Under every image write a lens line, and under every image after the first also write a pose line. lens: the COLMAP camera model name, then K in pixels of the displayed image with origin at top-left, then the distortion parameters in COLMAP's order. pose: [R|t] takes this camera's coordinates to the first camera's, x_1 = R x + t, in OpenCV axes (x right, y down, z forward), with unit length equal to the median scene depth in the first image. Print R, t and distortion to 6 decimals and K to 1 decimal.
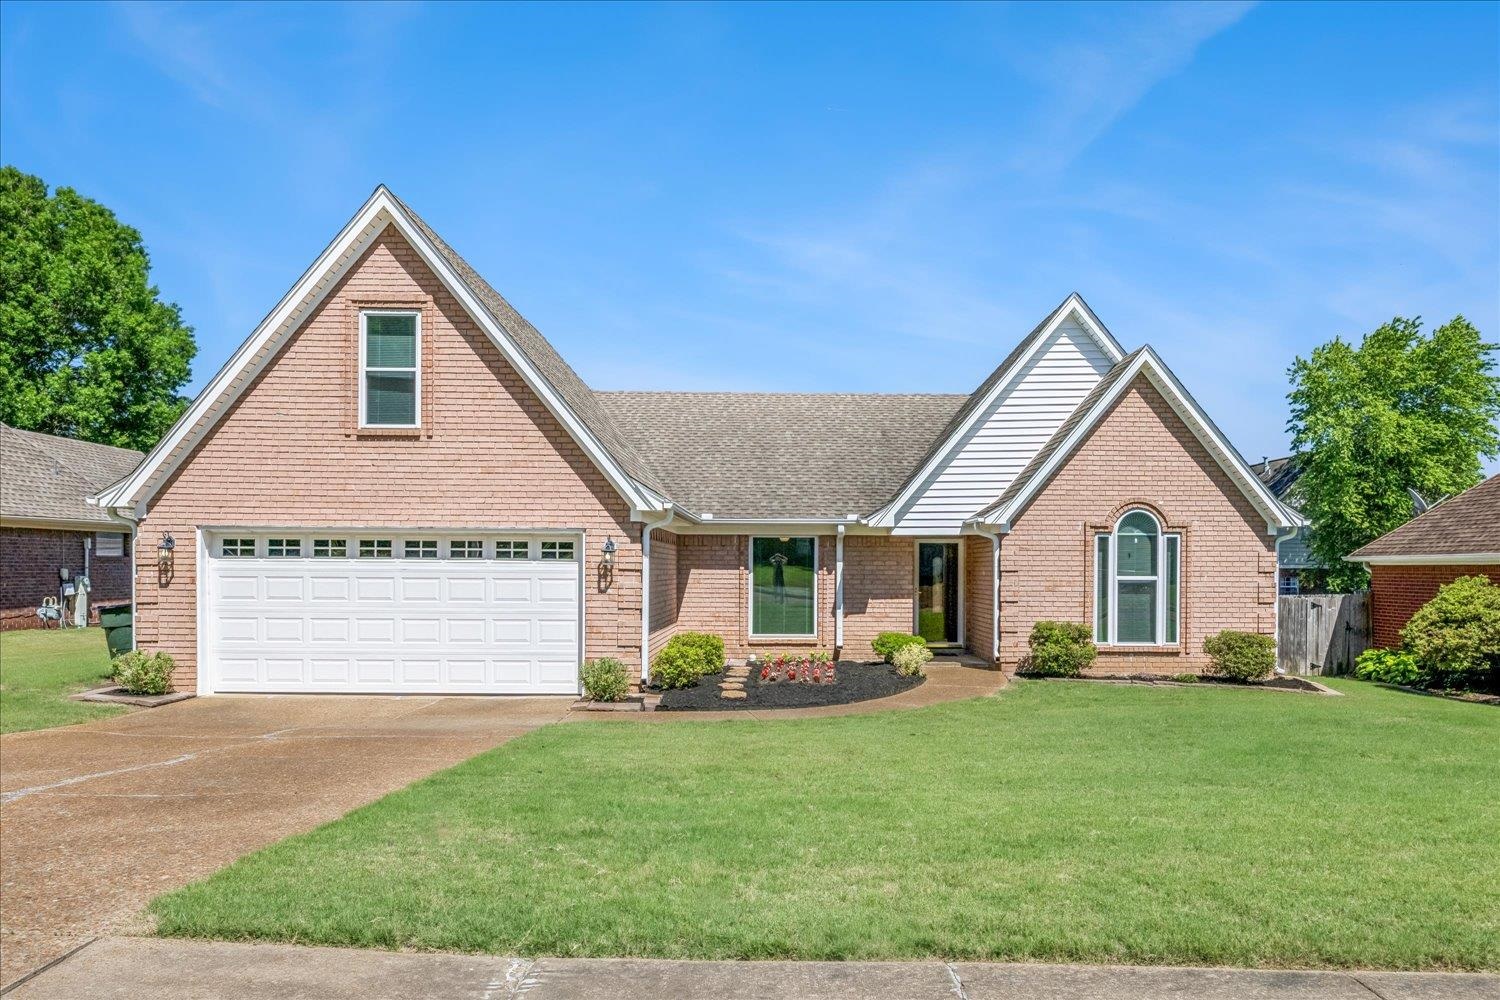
lens RADIAL K [[1154.3, 0, 816.0], [0, 1154.3, 560.5], [0, 0, 1]] dist [0.000484, -0.001063]
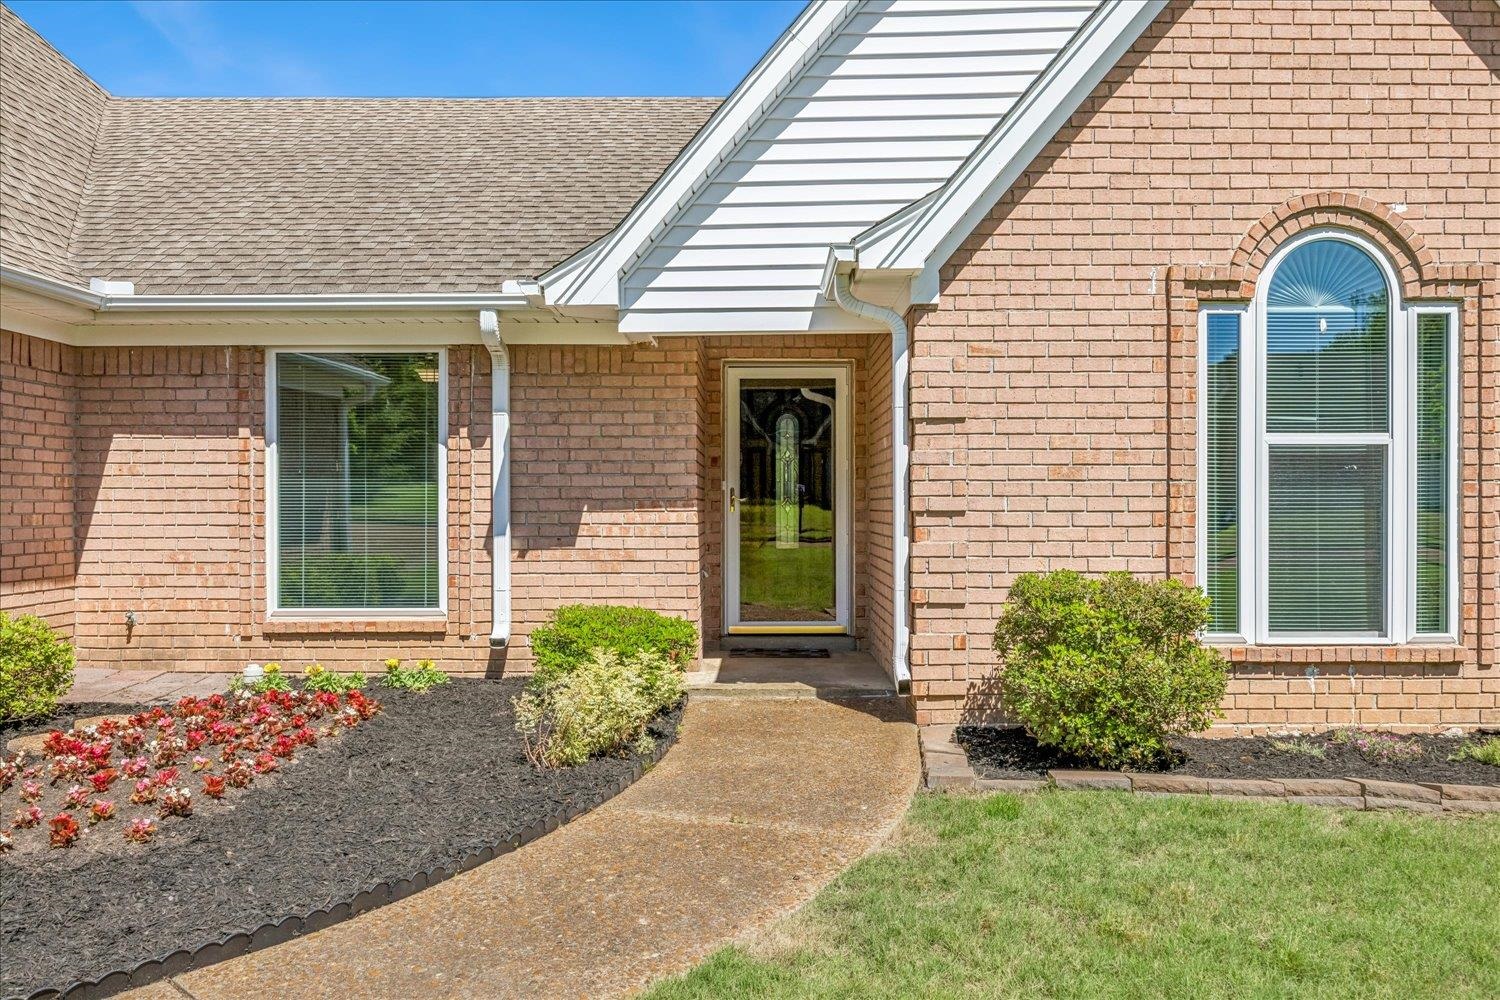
lens RADIAL K [[1213.7, 0, 783.1], [0, 1213.7, 501.7], [0, 0, 1]] dist [-0.003609, 0.000291]
pose [[0.999701, -0.006985, -0.023427, 0.132194], [0.007039, 0.999973, 0.002221, 0.031771], [0.023410, -0.002385, 0.999723, 0.658239]]
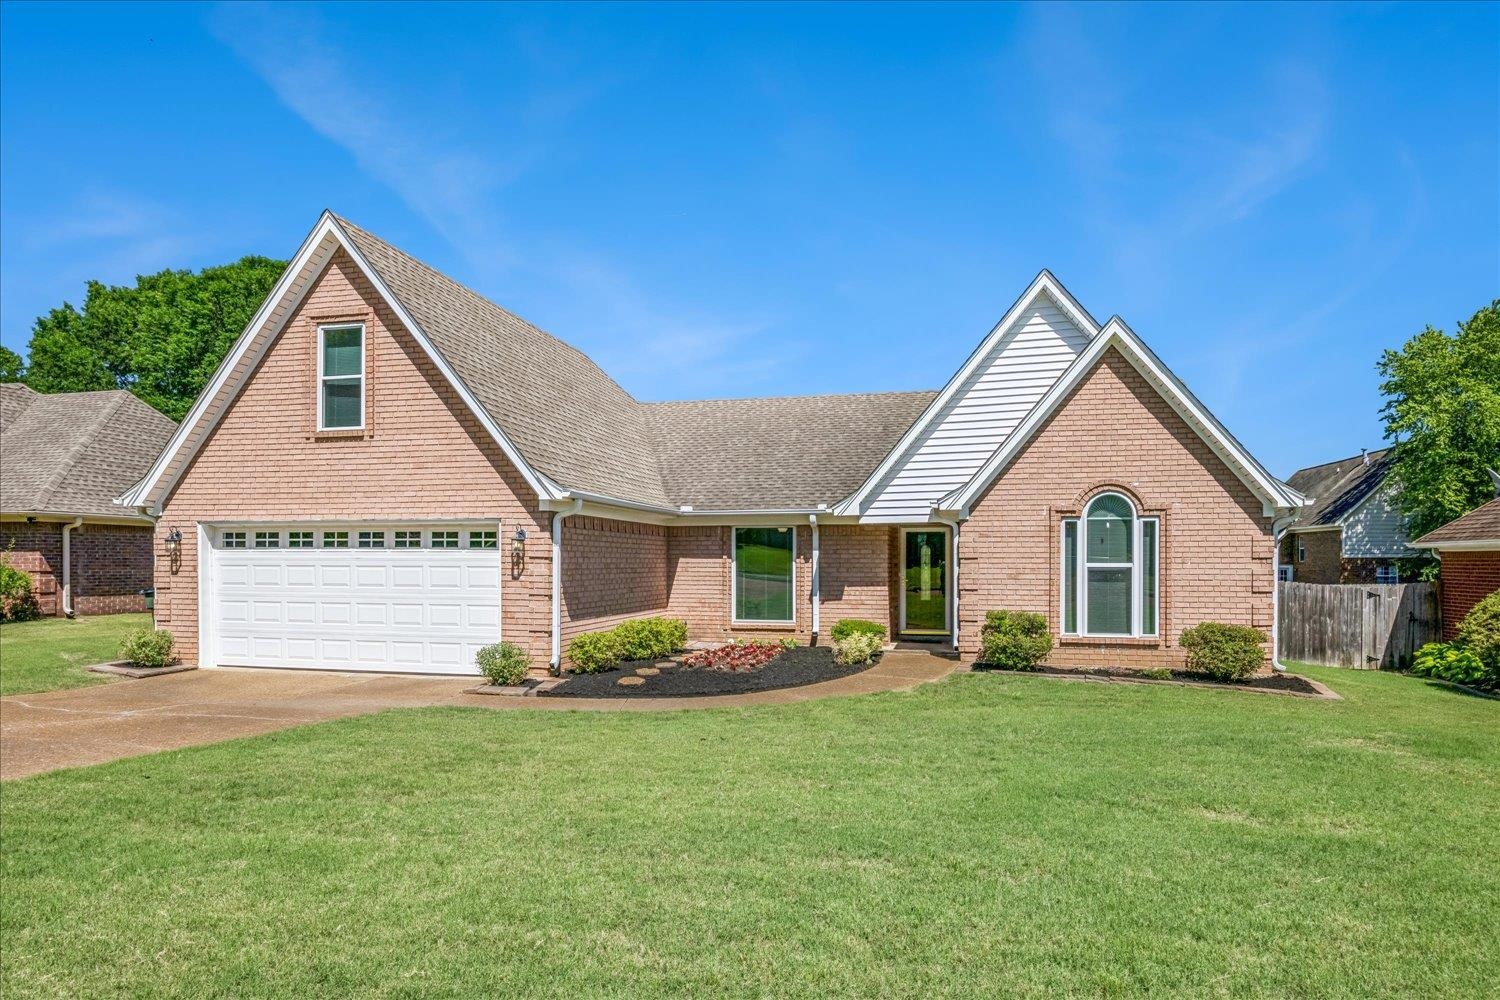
lens RADIAL K [[915.8, 0, 749.1], [0, 915.8, 551.3], [0, 0, 1]] dist [-0.007654, -0.000376]
pose [[0.966127, -0.006919, -0.257976, 0.189536], [0.005577, 0.999967, -0.005931, 0.006838], [0.258008, 0.004291, 0.966133, 0.208588]]
